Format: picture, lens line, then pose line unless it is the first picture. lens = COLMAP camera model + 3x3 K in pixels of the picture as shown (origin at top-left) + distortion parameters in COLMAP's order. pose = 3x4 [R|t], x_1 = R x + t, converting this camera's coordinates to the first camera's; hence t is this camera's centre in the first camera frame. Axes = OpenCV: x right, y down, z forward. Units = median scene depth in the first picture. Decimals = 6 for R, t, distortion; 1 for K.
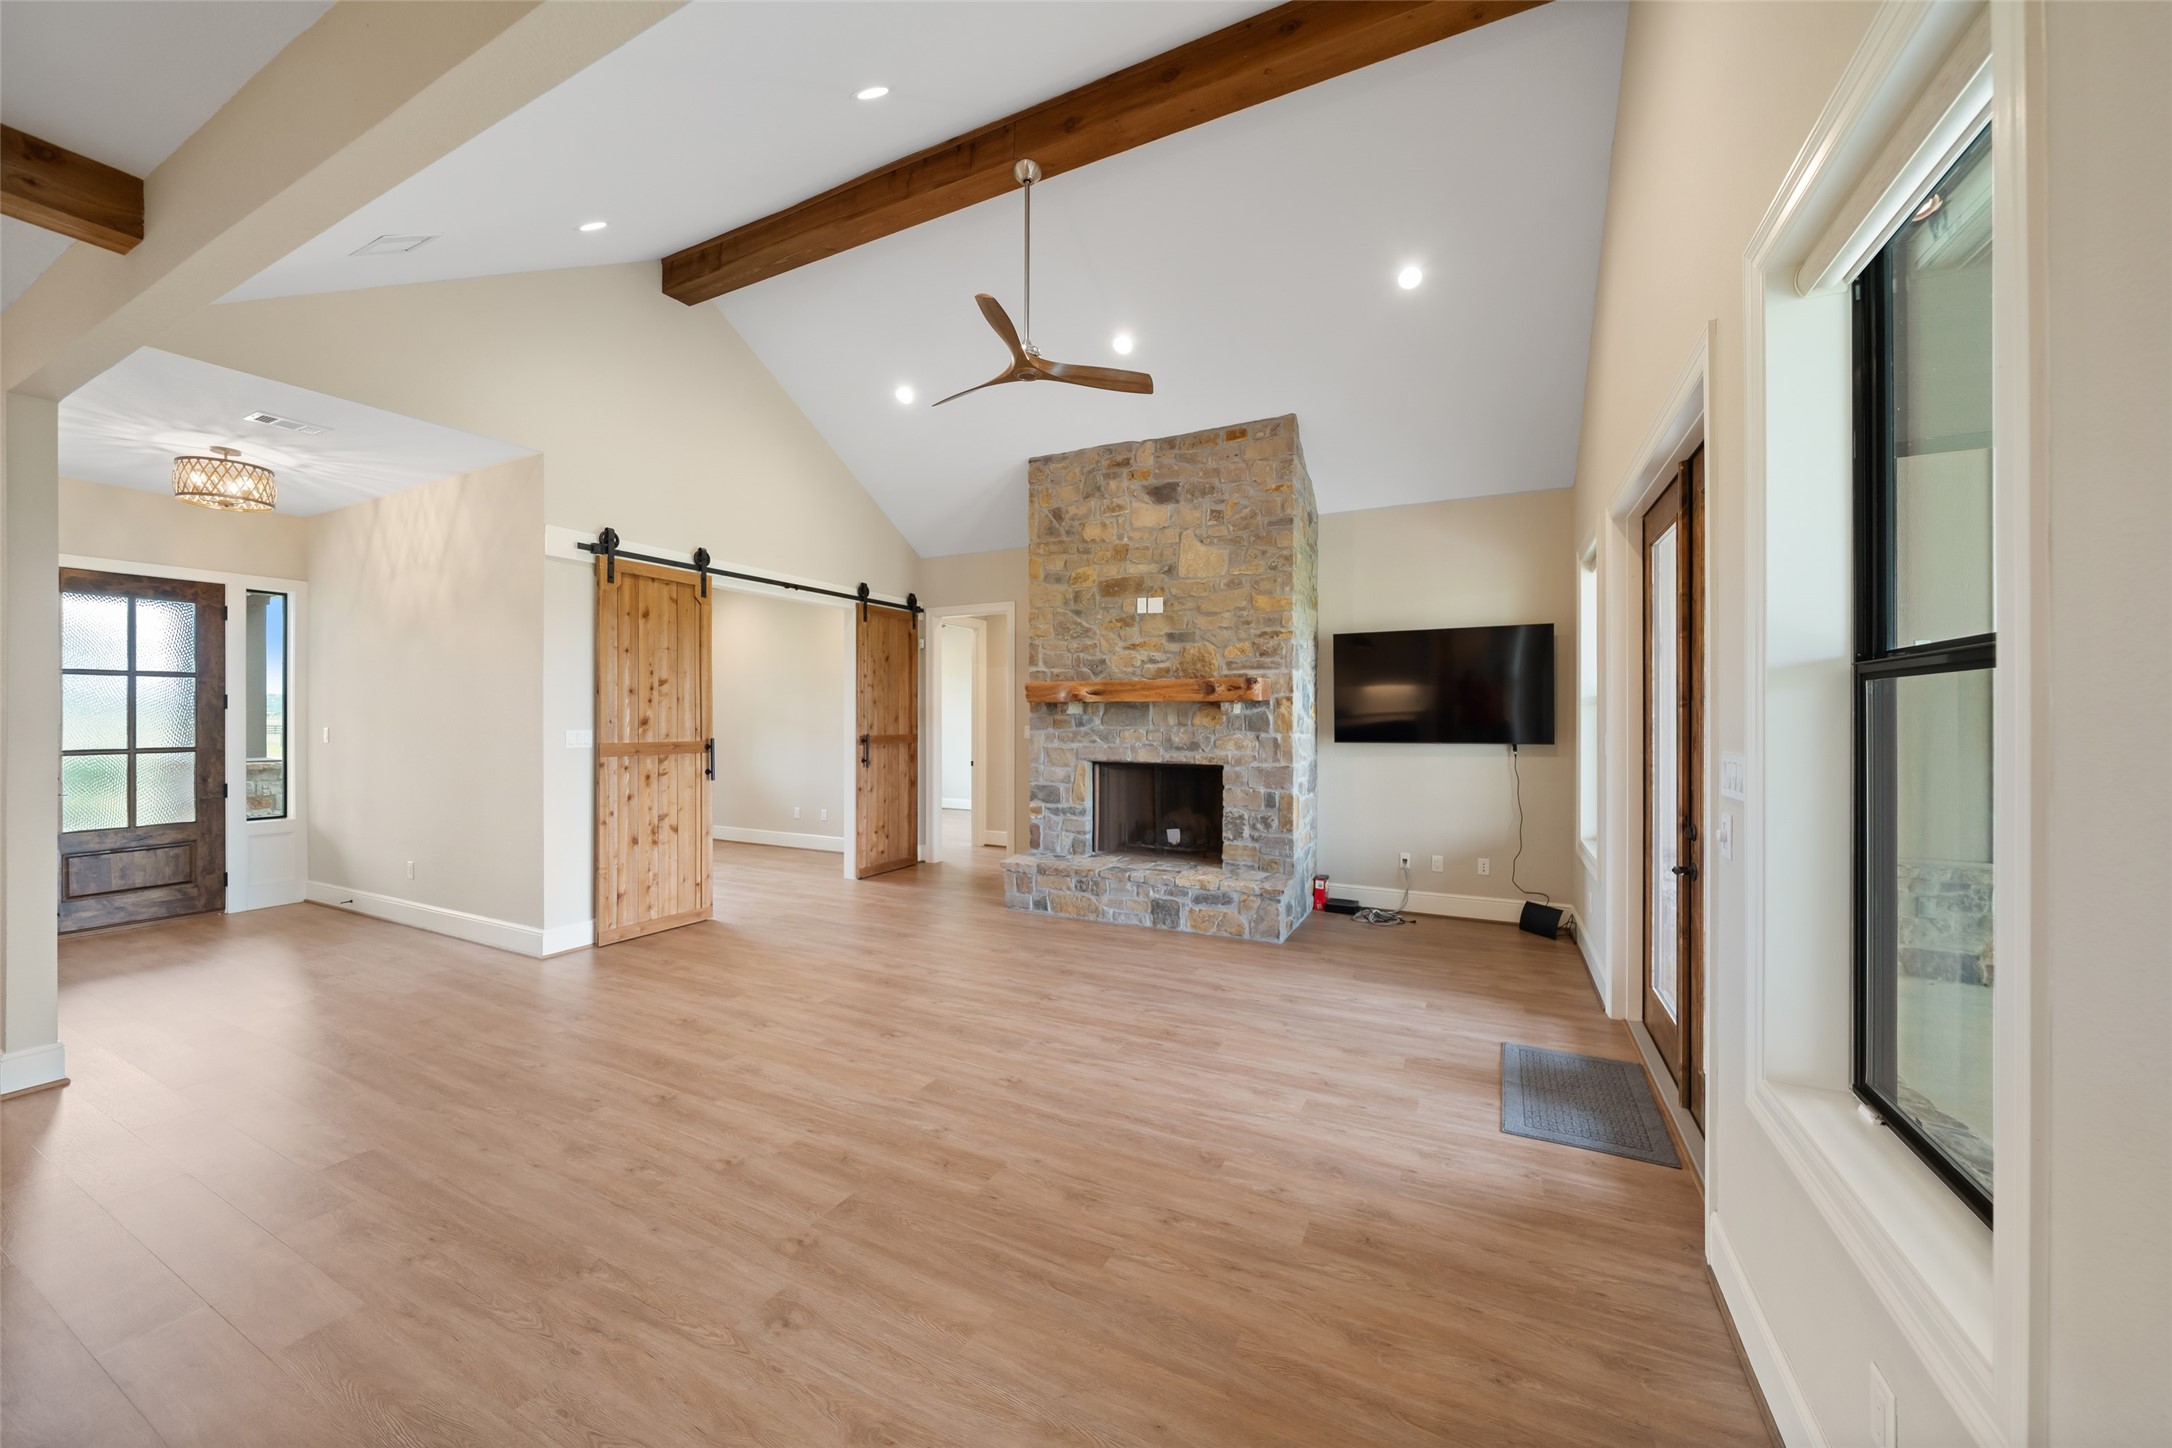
lens RADIAL K [[782.1, 0, 1089.2], [0, 782.1, 715.0], [0, 0, 1]] dist [-0.002963, -0.000153]
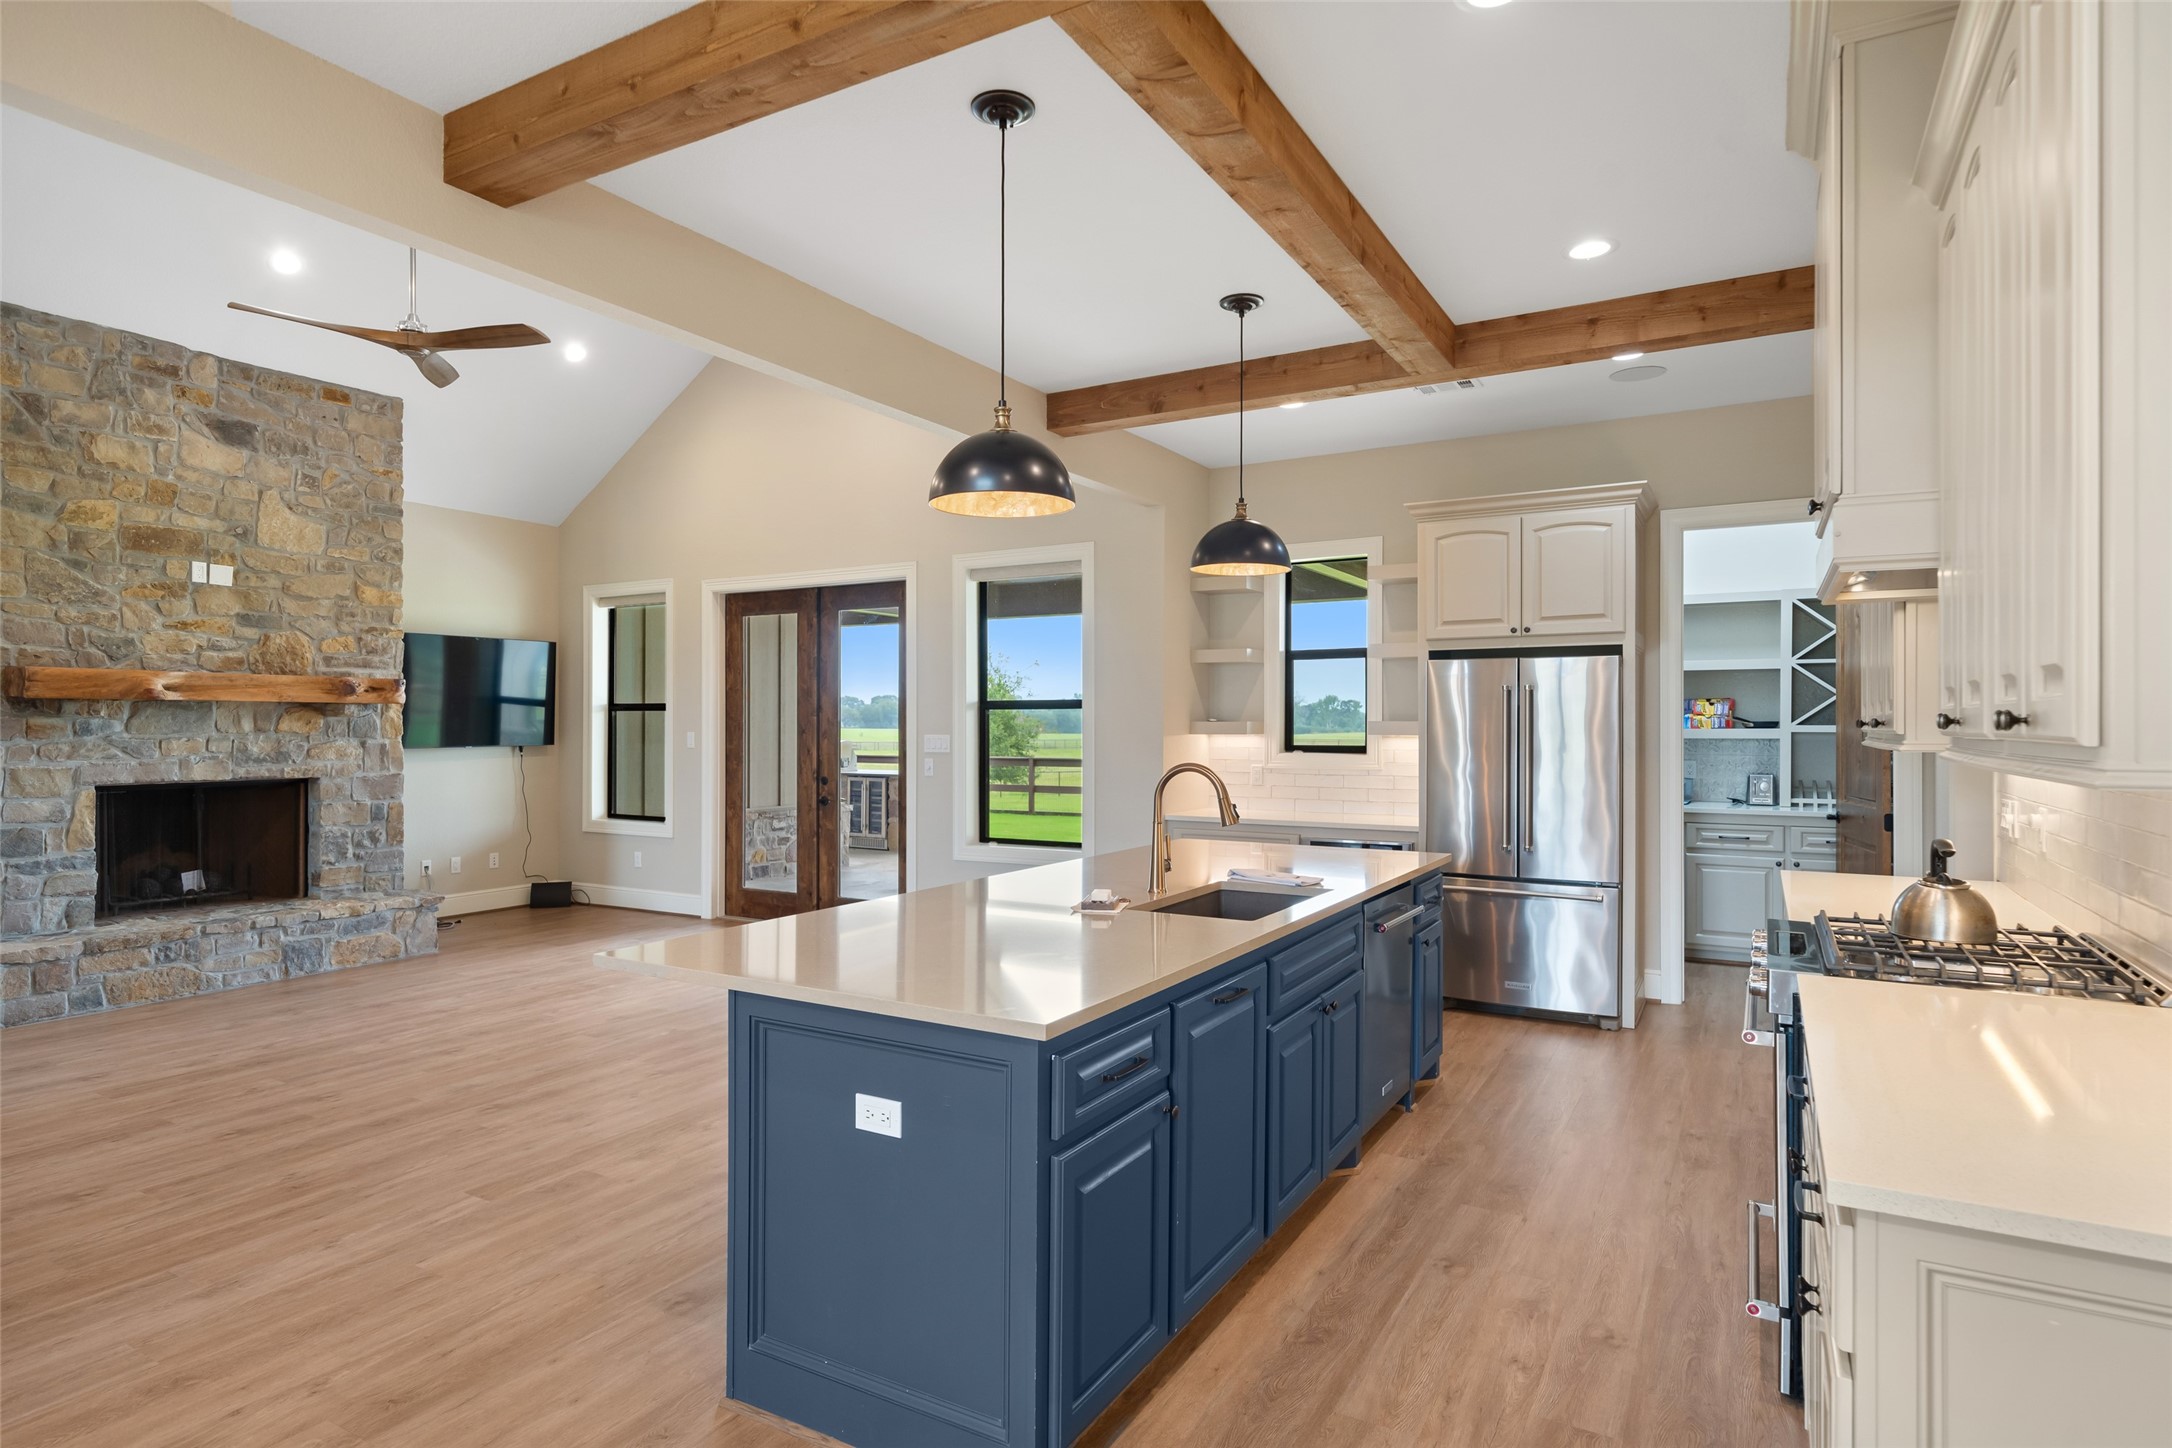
lens RADIAL K [[1170.0, 0, 1096.6], [0, 1170.0, 724.5], [0, 0, 1]] dist [-0.000985, 0.000358]
pose [[0.048130, -0.000974, 0.998841, -1.073641], [-0.001985, 0.999997, 0.001070, 0.003219], [-0.998839, -0.002034, 0.048128, 0.093241]]
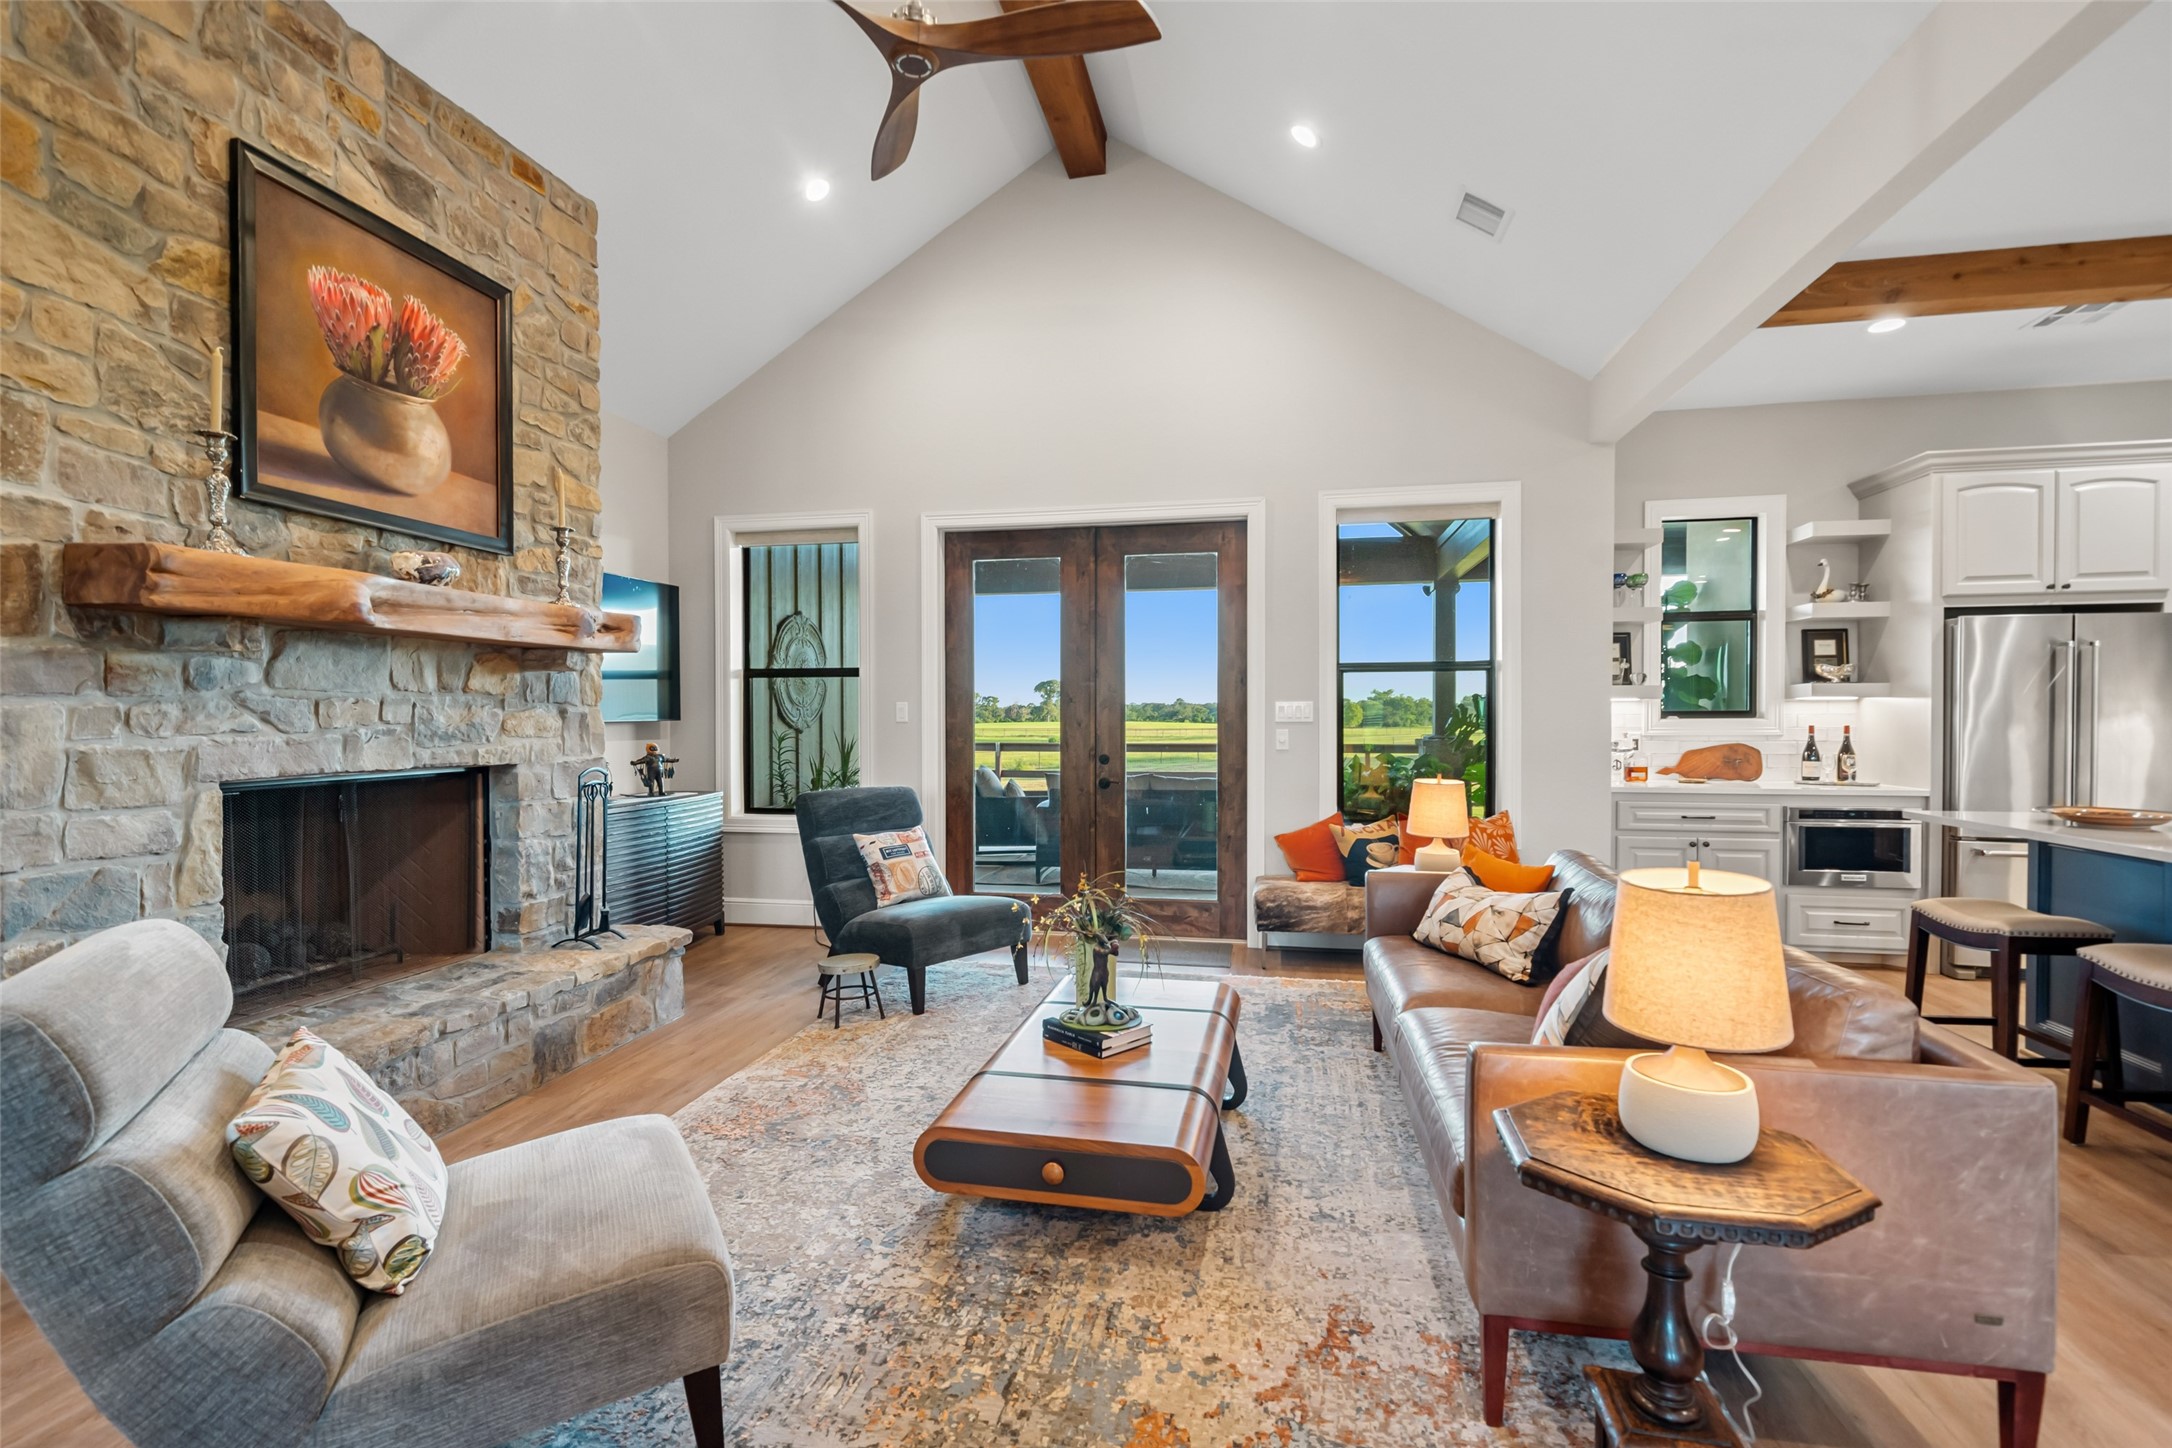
lens RADIAL K [[995.6, 0, 1092.3], [0, 995.6, 729.9], [0, 0, 1]] dist [-0.000875, 0.001320]
pose [[-0.276707, -0.012623, 0.960871, -0.618369], [0.001531, 0.999907, 0.013577, 0.031417], [-0.960953, 0.005228, -0.276662, 0.813483]]
